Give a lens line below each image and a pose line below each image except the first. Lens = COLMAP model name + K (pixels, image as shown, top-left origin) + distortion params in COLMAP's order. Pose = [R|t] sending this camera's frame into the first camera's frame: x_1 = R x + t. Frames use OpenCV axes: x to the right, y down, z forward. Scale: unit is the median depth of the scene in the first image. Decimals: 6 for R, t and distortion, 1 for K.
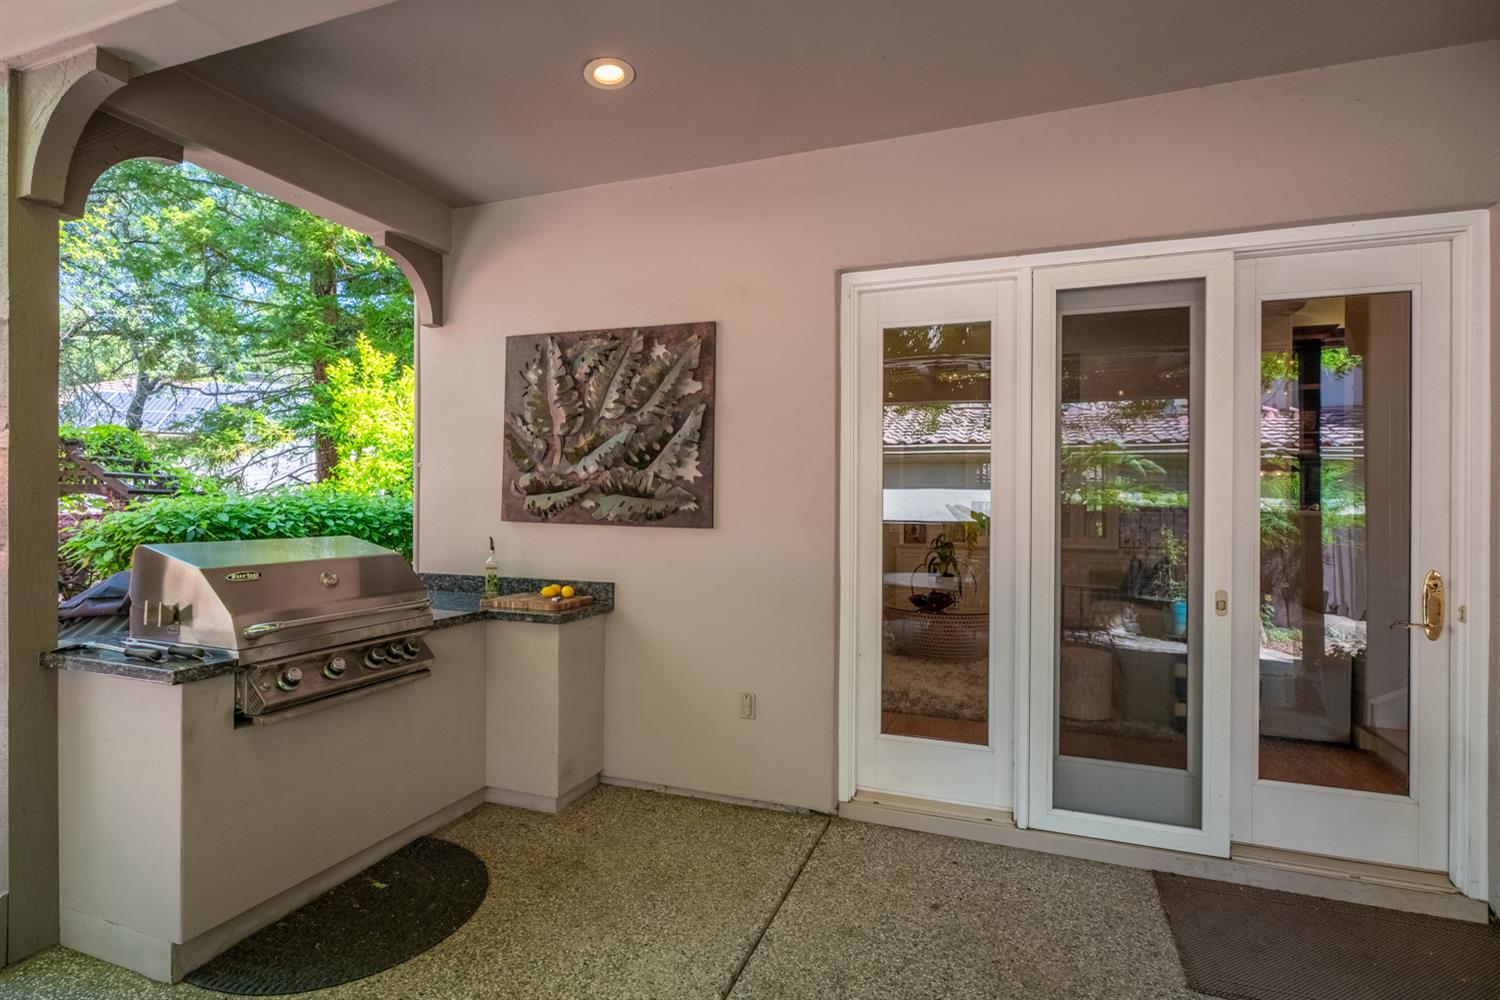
lens RADIAL K [[740.0, 0, 750.0], [0, 740.0, 500.0], [0, 0, 1]] dist [-0.001670, -0.000761]
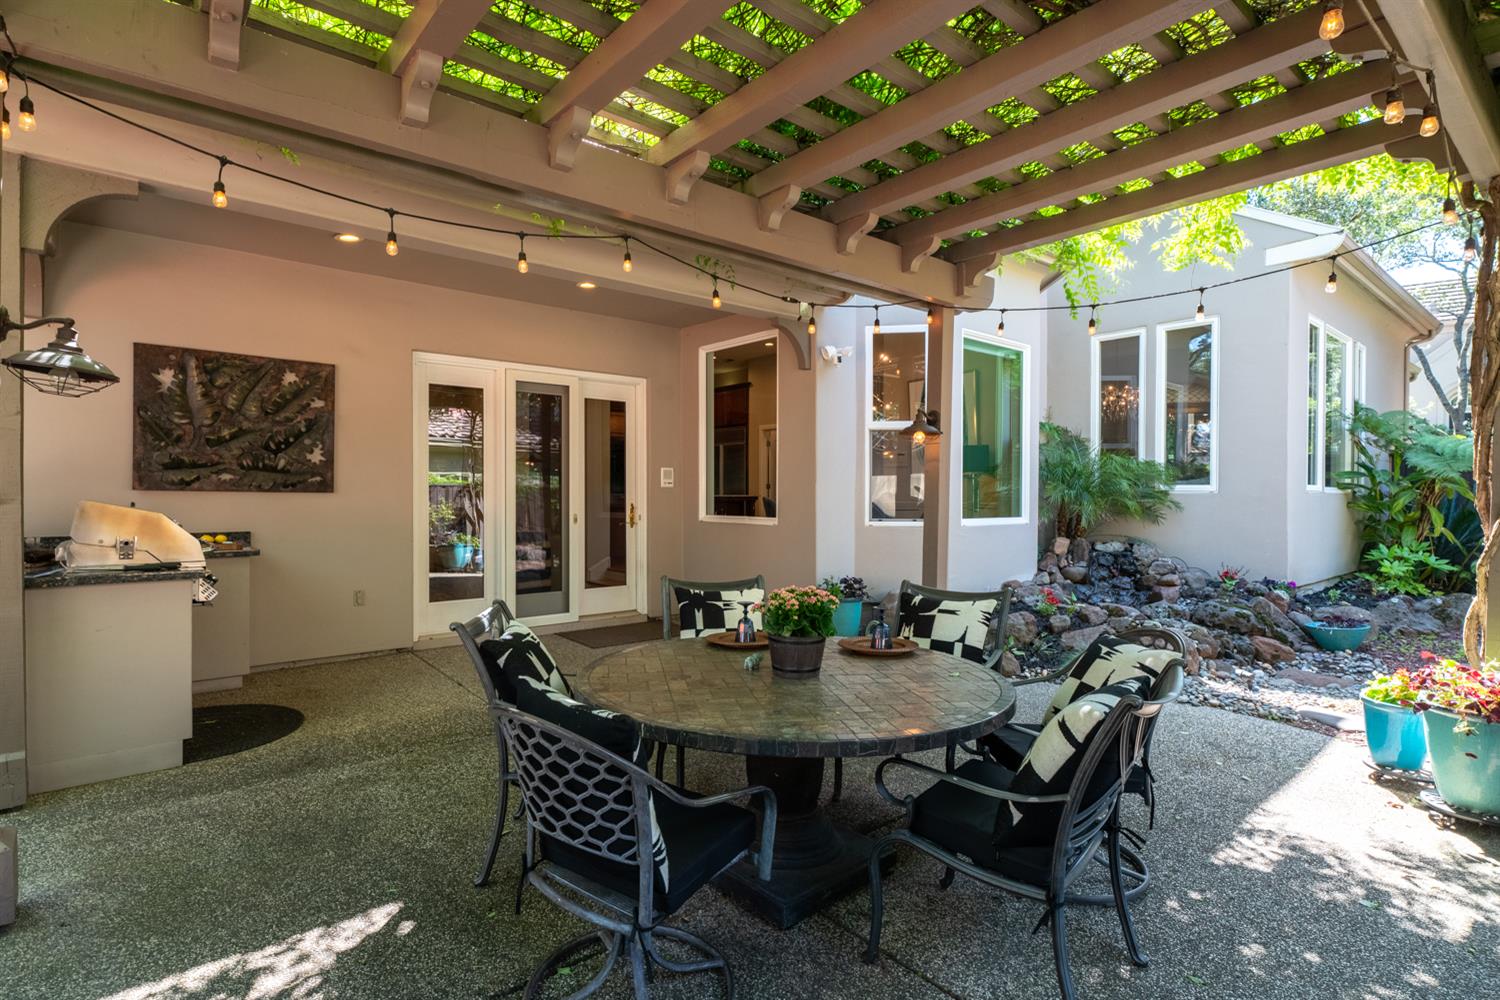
lens RADIAL K [[740.0, 0, 750.0], [0, 740.0, 500.0], [0, 0, 1]] dist [-0.001670, -0.000761]
pose [[0.471362, -0.015715, 0.881800, -1.044656], [0.002195, 0.999859, 0.016646, 0.029219], [-0.881937, -0.005911, 0.471330, -0.561760]]
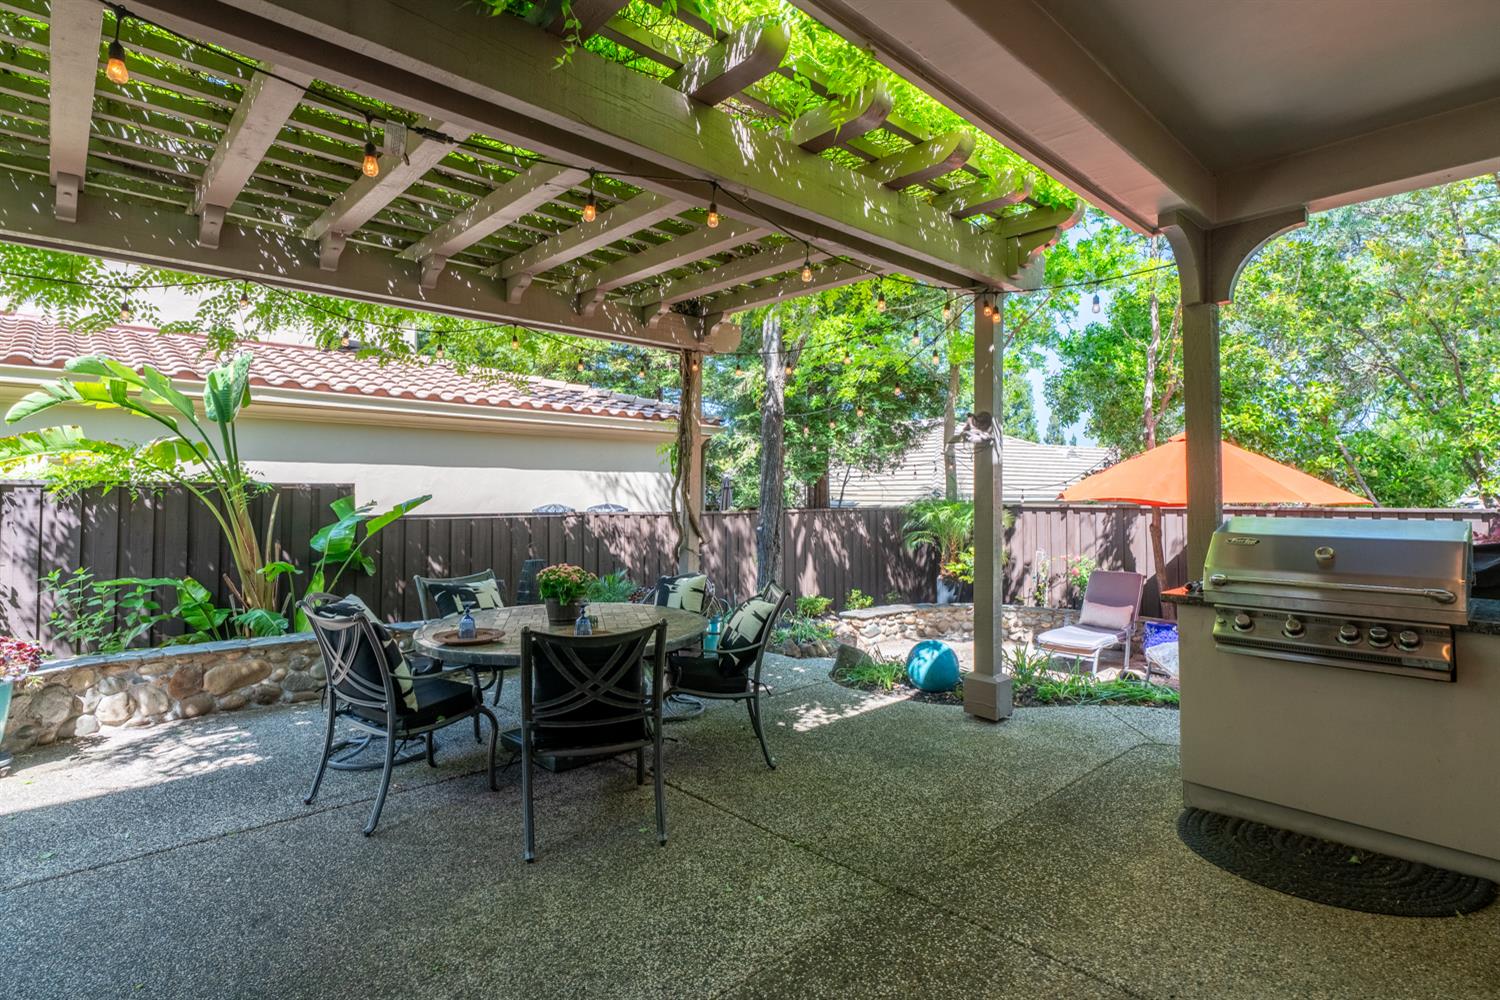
lens RADIAL K [[740.0, 0, 750.0], [0, 740.0, 500.0], [0, 0, 1]] dist [-0.001670, -0.000761]
pose [[-0.429797, -0.008572, -0.902885, 0.624589], [-0.009830, 0.999940, -0.004814, 0.030547], [0.902872, 0.006807, -0.429856, 0.546516]]
